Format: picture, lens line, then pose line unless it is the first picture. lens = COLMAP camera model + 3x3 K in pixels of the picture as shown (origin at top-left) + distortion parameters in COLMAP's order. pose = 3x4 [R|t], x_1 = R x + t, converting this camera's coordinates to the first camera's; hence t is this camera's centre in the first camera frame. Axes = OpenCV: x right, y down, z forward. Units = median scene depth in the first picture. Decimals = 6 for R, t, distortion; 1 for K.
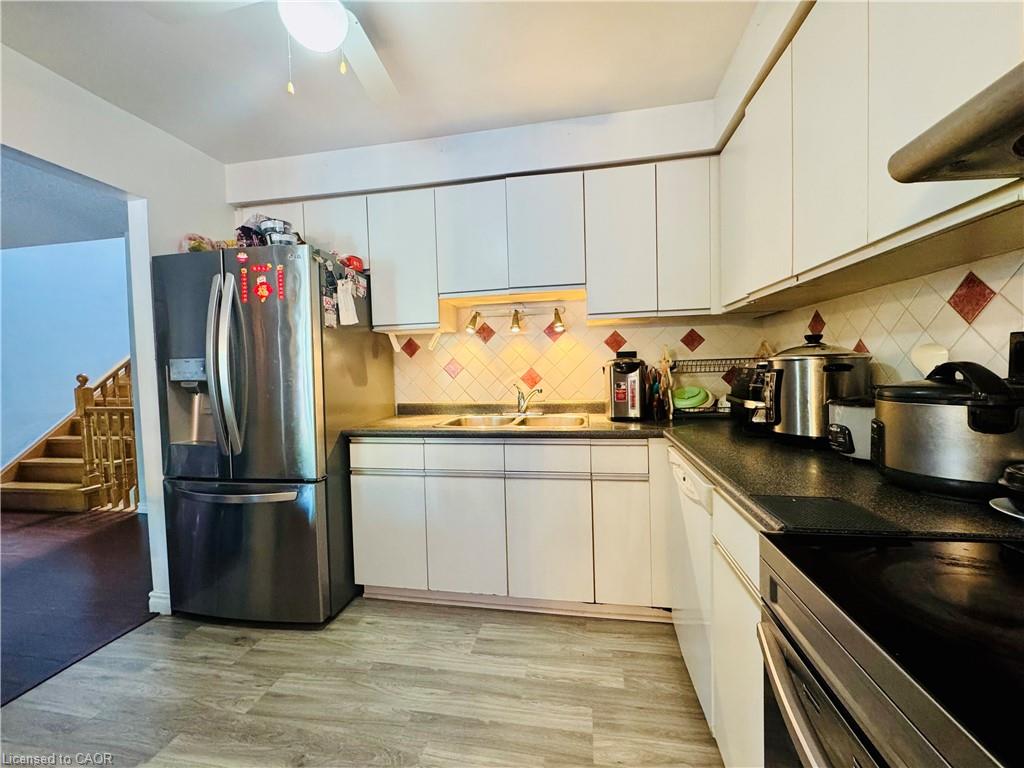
lens RADIAL K [[410.0, 0, 512.0], [0, 410.0, 384.0], [0, 0, 1]] dist [-0.001500, -0.000435]
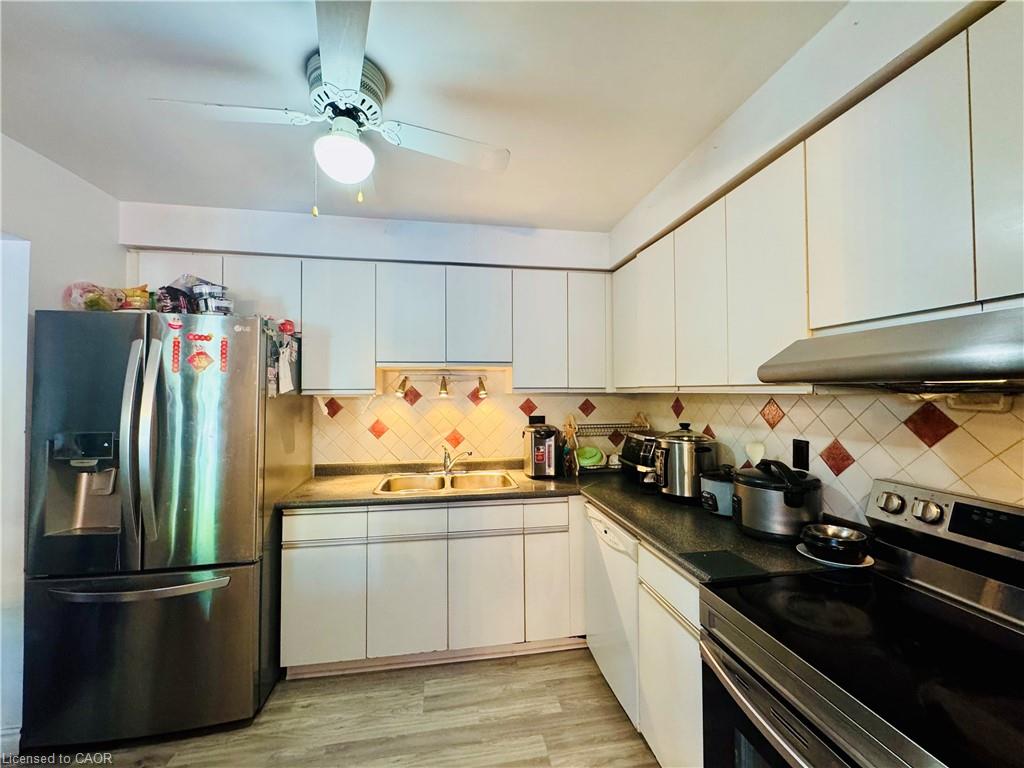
lens RADIAL K [[410.0, 0, 512.0], [0, 410.0, 384.0], [0, 0, 1]] dist [-0.001500, -0.000435]
pose [[0.939223, 0.030979, 0.341908, -0.250939], [-0.008659, 0.997741, -0.066614, -0.116349], [-0.343200, 0.059605, 0.937369, -0.117817]]
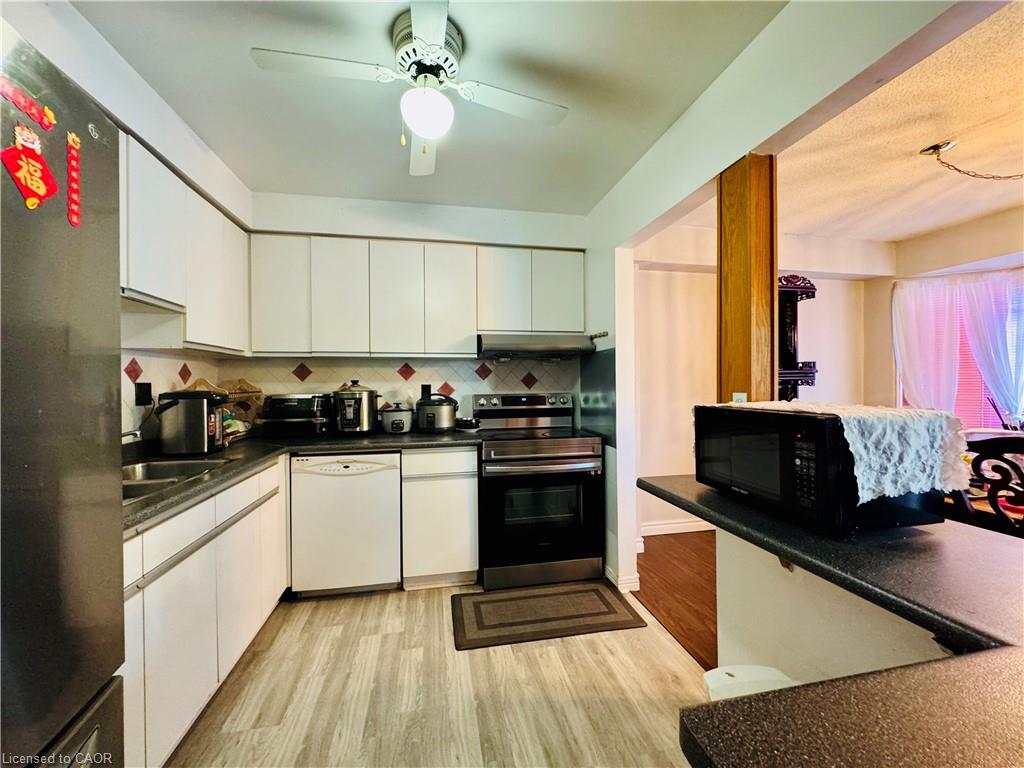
lens RADIAL K [[410.0, 0, 512.0], [0, 410.0, 384.0], [0, 0, 1]] dist [-0.001500, -0.000435]
pose [[-0.362314, 0.024918, 0.931723, -1.022175], [0.055352, 0.998453, -0.005178, -0.037030], [-0.930411, 0.049696, -0.363133, 0.751090]]
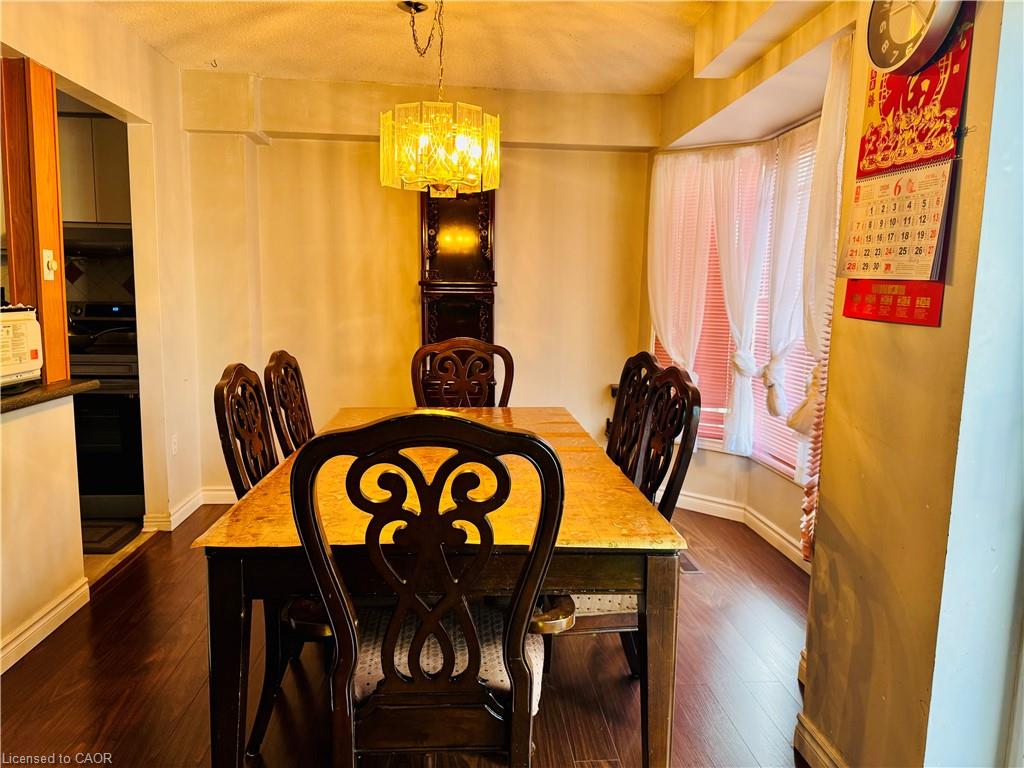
lens RADIAL K [[724.1, 0, 512.0], [0, 724.1, 384.0], [0, 0, 1]] dist [0.064724, -0.001744]
pose [[-0.256123, -0.097613, 0.961703, -2.112333], [0.030615, 0.993570, 0.109001, 0.037036], [-0.966159, 0.057361, -0.251488, -0.498663]]
